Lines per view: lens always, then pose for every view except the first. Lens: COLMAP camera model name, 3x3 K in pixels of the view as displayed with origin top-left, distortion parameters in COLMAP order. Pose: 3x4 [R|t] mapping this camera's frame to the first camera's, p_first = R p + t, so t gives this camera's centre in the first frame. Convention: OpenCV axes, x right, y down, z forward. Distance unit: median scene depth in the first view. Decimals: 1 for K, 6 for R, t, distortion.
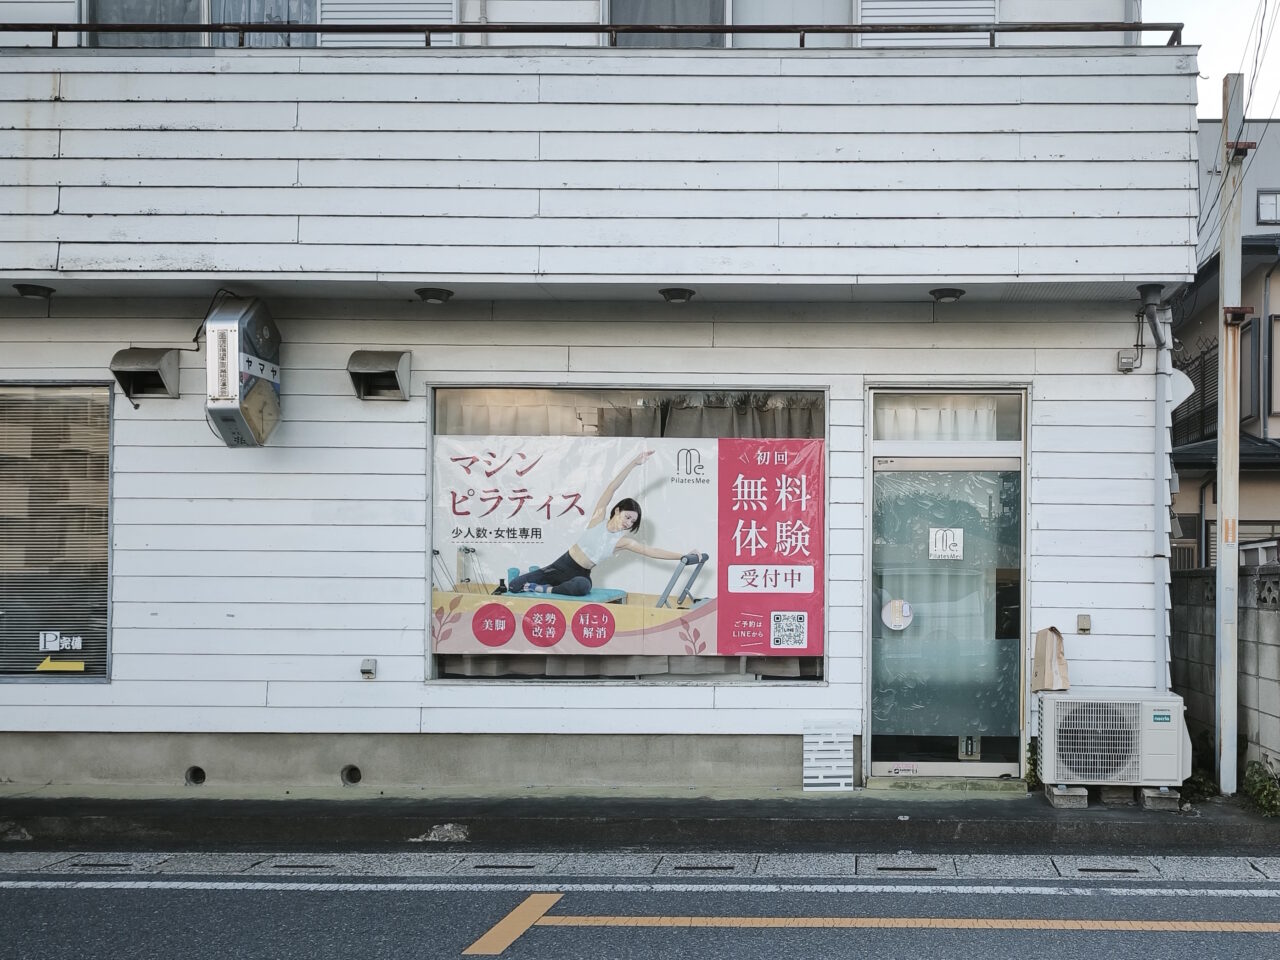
lens RADIAL K [[1159.0, 0, 640.3], [0, 1159.0, 589.8], [0, 0, 1]] dist [-0.005286, -0.002733]
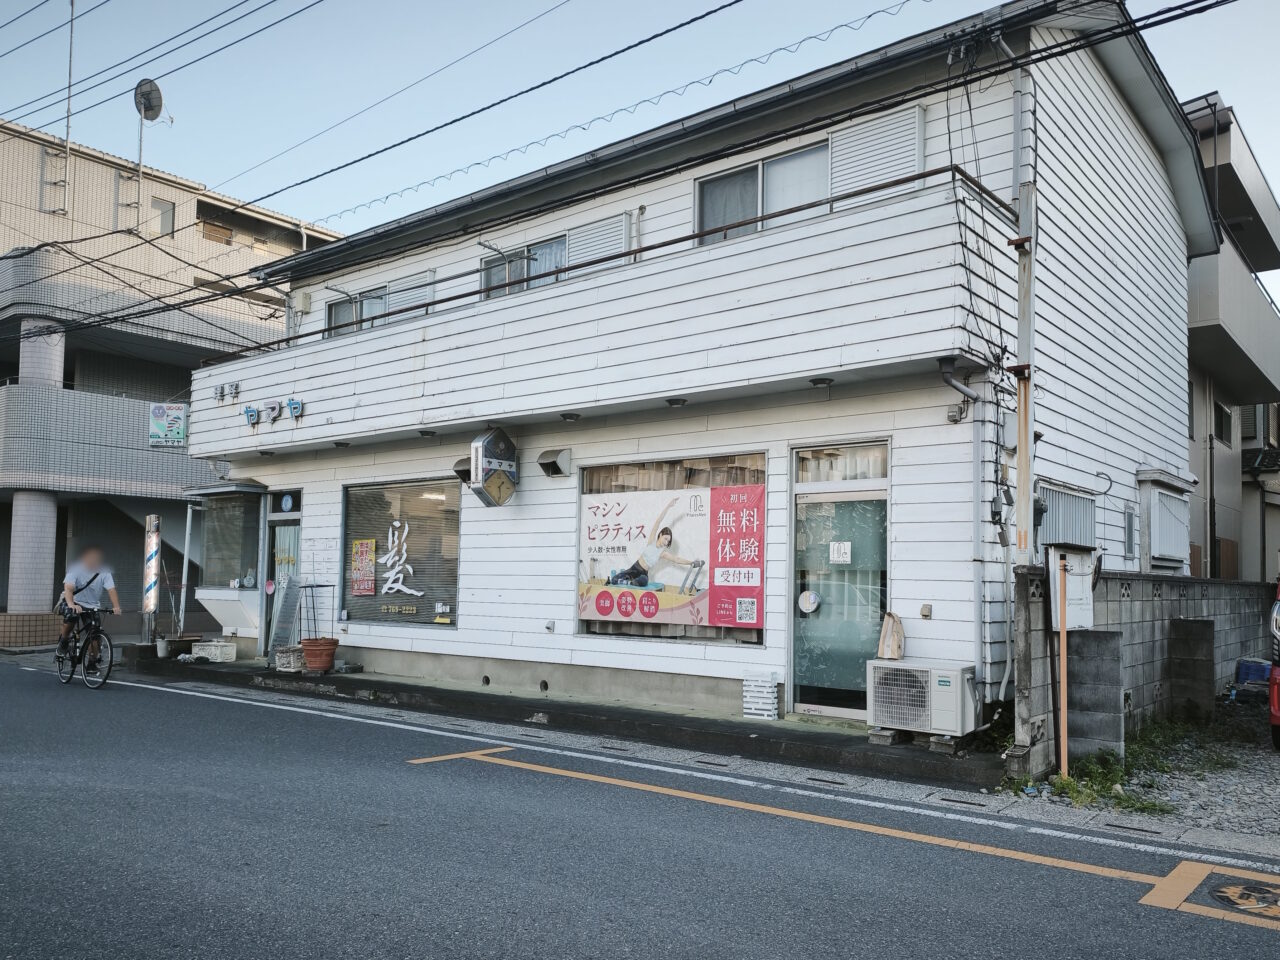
lens RADIAL K [[936.2, 0, 759.0], [0, 936.2, 540.9], [0, 0, 1]] dist [0.008557, 0.000444]
pose [[0.818408, -0.019321, -0.574312, 0.851765], [-0.010284, 0.998782, -0.048256, 0.002751], [0.574545, 0.045399, 0.817213, 0.000321]]
